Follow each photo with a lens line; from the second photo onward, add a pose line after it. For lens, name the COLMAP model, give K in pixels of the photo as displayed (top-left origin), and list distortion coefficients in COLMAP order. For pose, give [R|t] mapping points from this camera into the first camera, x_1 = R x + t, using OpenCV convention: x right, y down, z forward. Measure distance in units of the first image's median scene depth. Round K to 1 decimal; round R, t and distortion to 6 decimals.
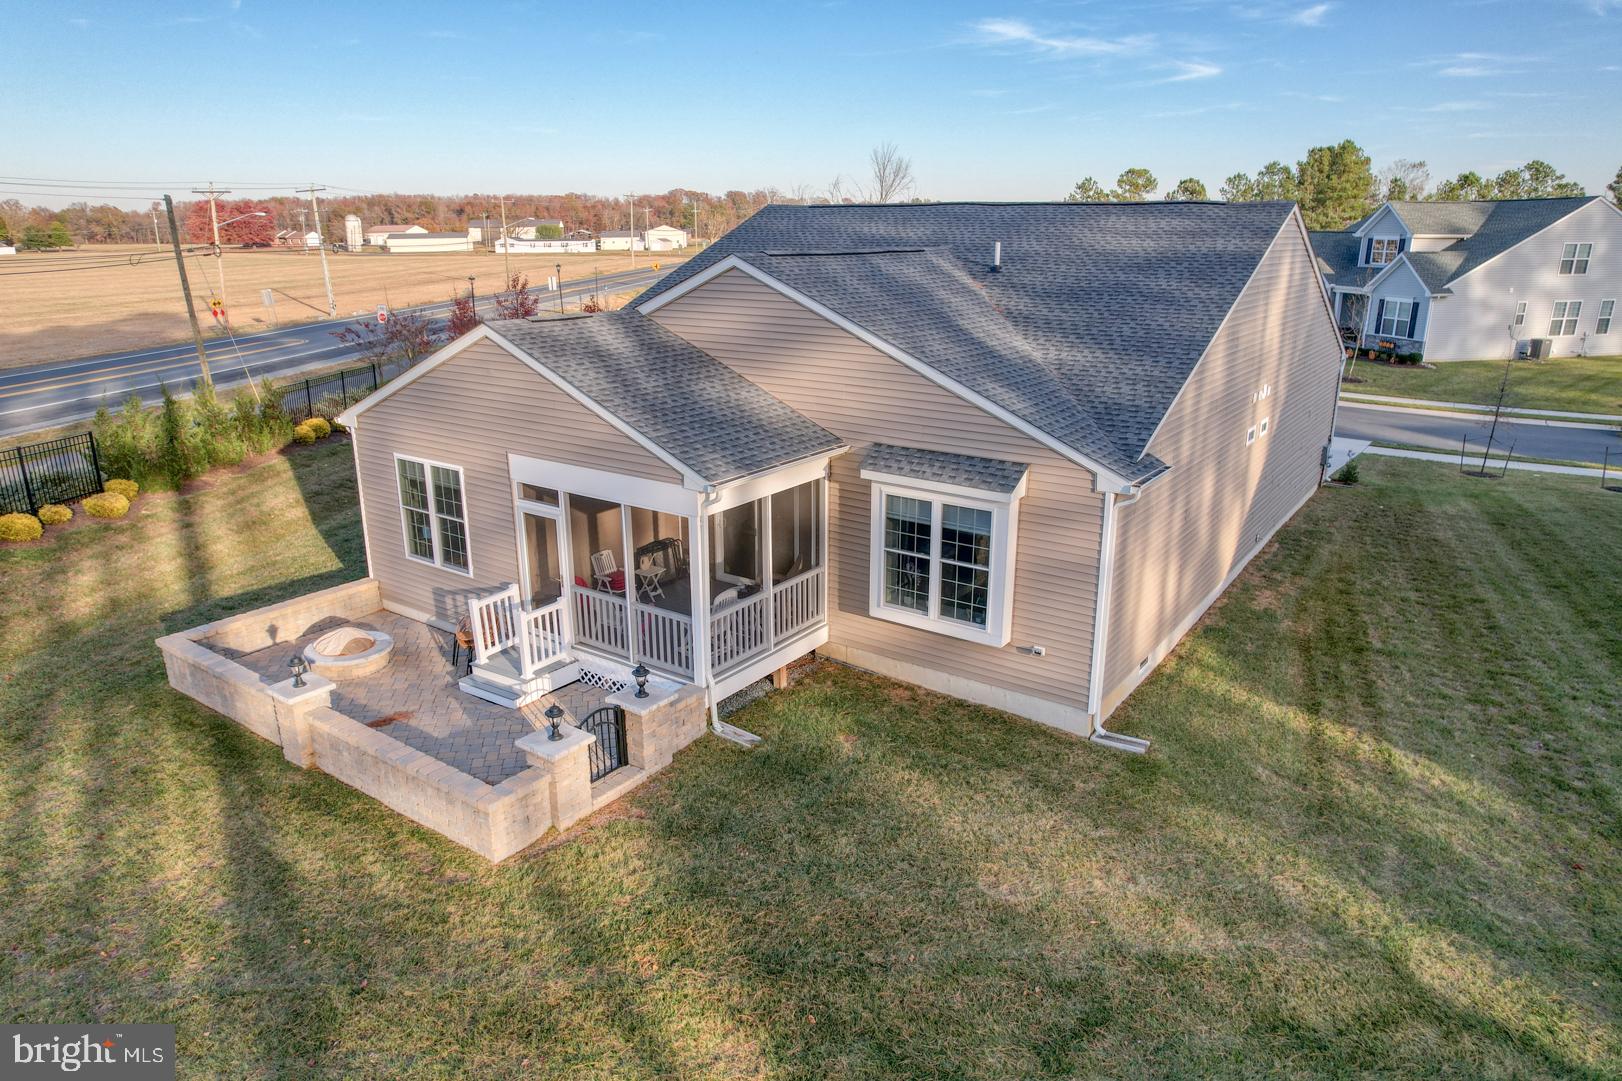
lens RADIAL K [[1048.4, 0, 803.1], [0, 1048.4, 549.8], [0, 0, 1]] dist [-0.072819, 0.054564]
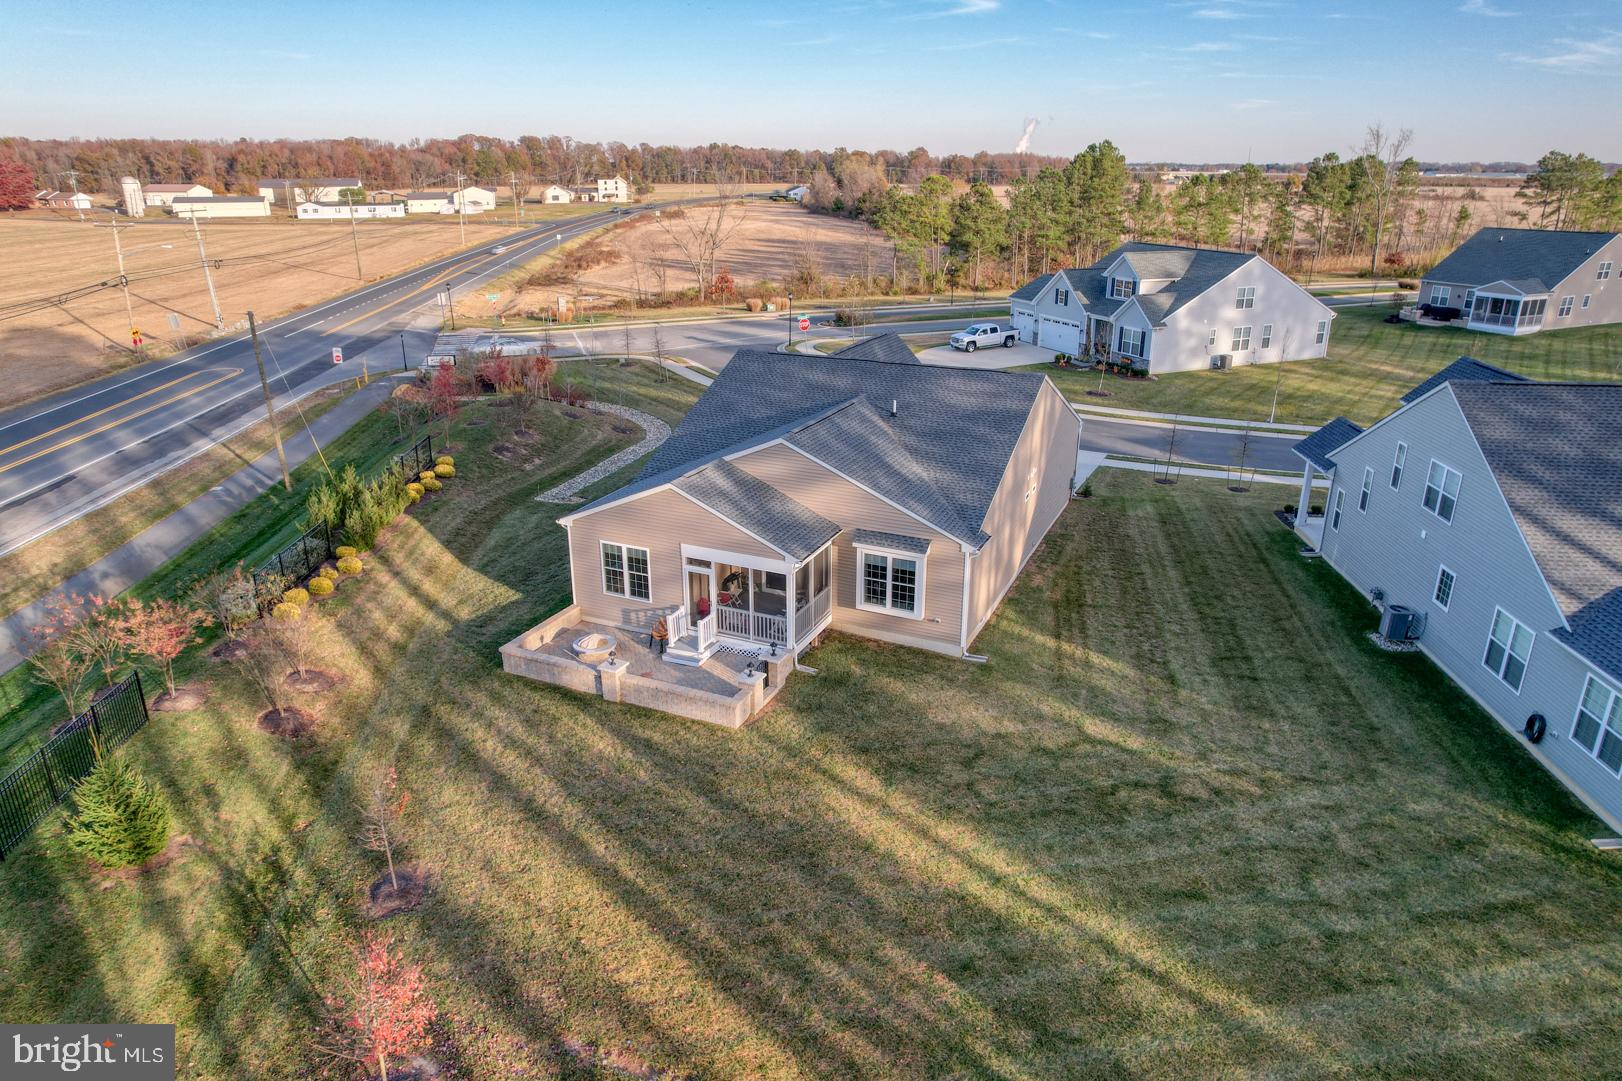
lens RADIAL K [[1048.4, 0, 808.2], [0, 1048.4, 553.7], [0, 0, 1]] dist [-0.072819, 0.054564]
pose [[0.981554, -0.065966, 0.179446, -0.370994], [0.055006, 0.996343, 0.065391, -0.175569], [-0.183103, -0.054314, 0.981592, -0.962416]]
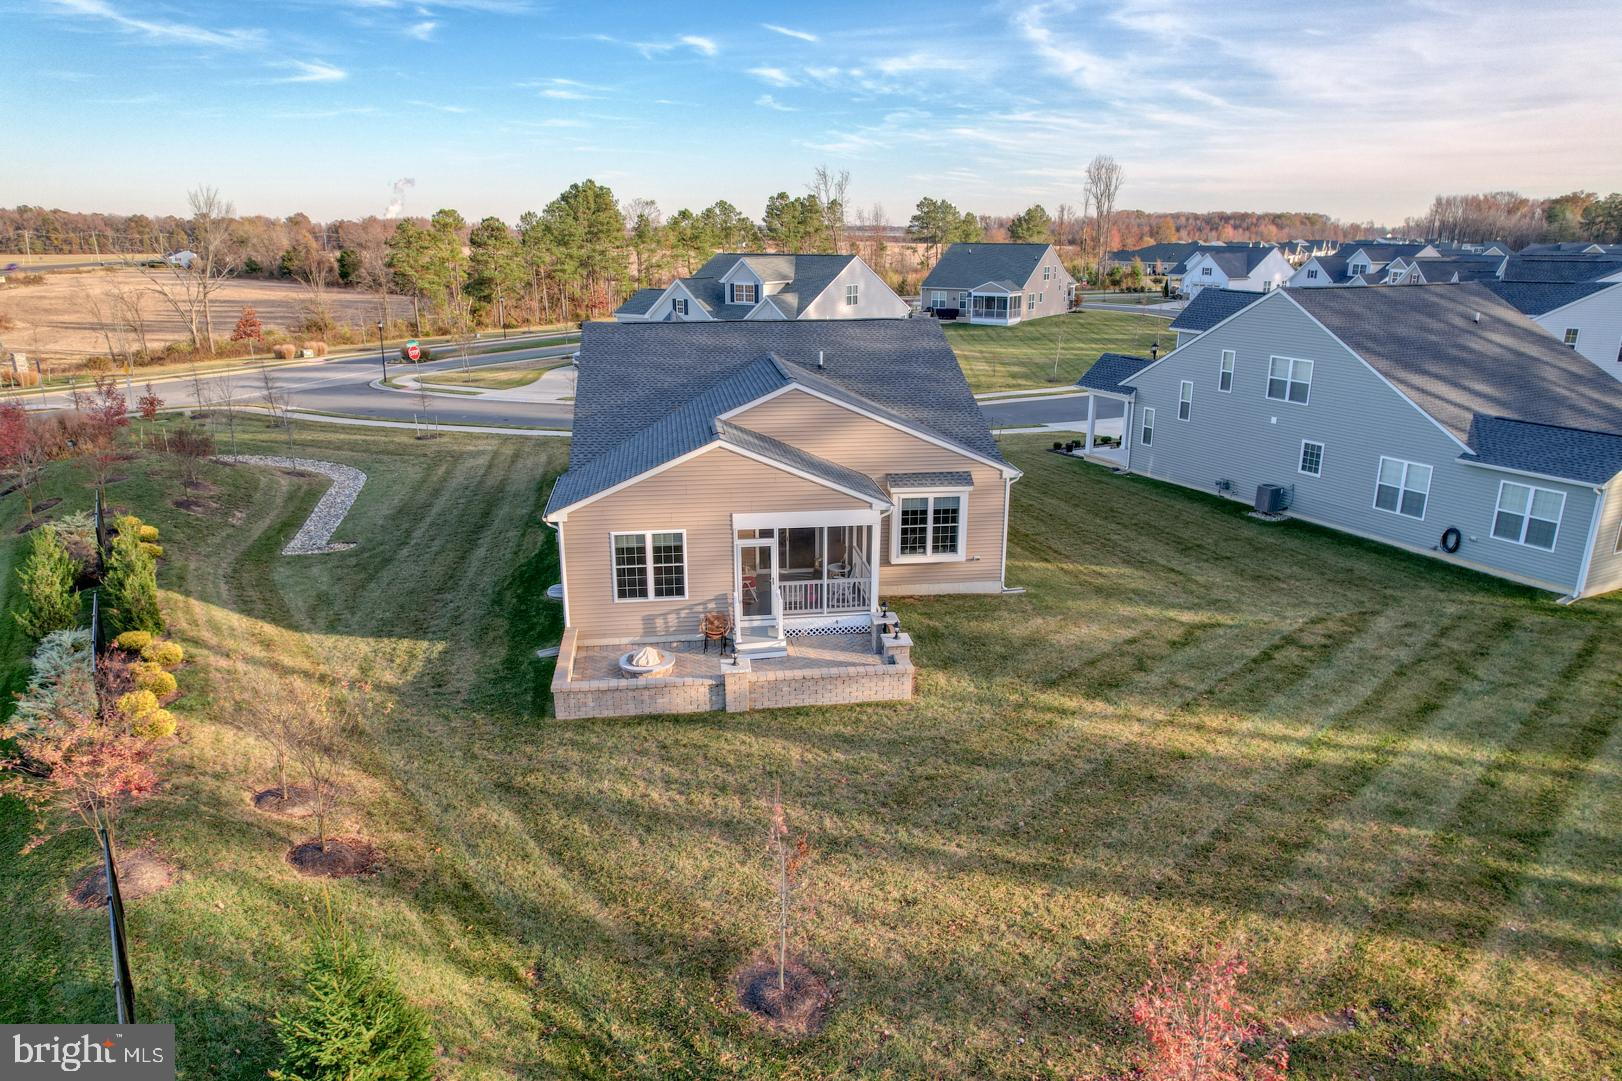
lens RADIAL K [[1048.4, 0, 814.5], [0, 1048.4, 553.0], [0, 0, 1]] dist [-0.072819, 0.054564]
pose [[0.722982, -0.203952, 0.660076, -1.191119], [0.204775, 0.975760, 0.077202, -0.122010], [-0.659822, 0.079351, 0.747221, -0.303807]]
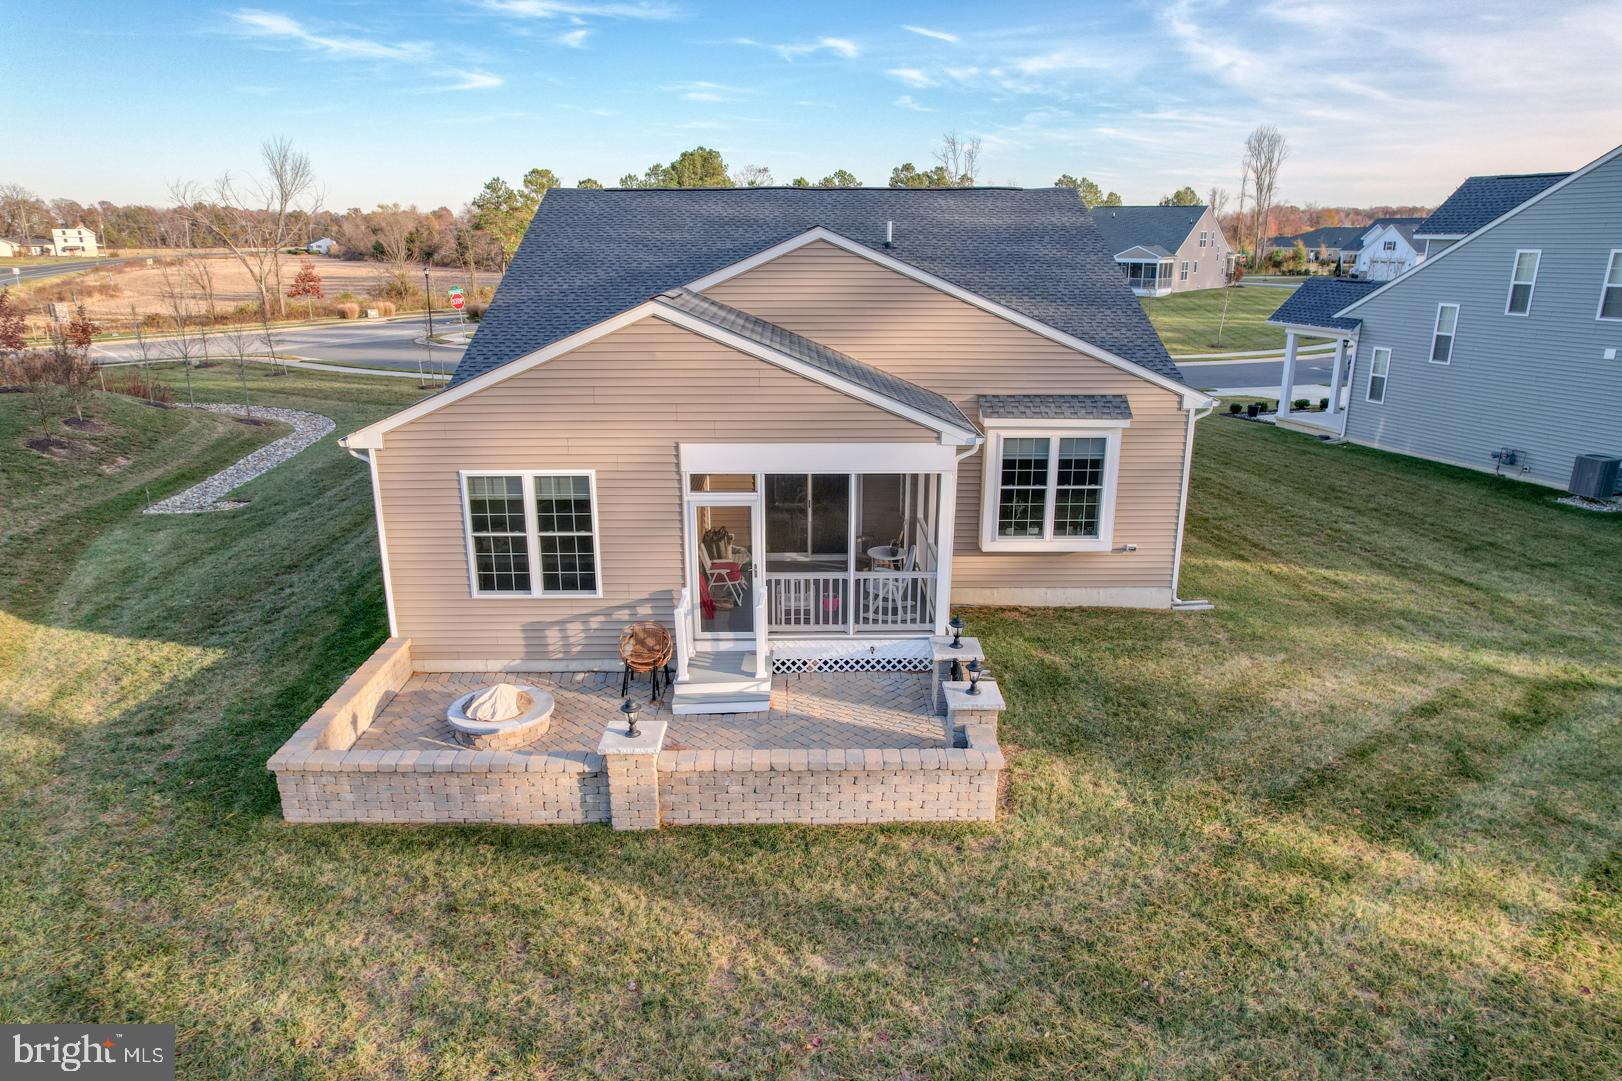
lens RADIAL K [[1048.4, 0, 812.2], [0, 1048.4, 540.6], [0, 0, 1]] dist [-0.072819, 0.054564]
pose [[0.804485, -0.169212, 0.569360, -0.658575], [0.177496, 0.983249, 0.041424, -0.024544], [-0.566833, 0.067734, 0.821044, 0.176781]]
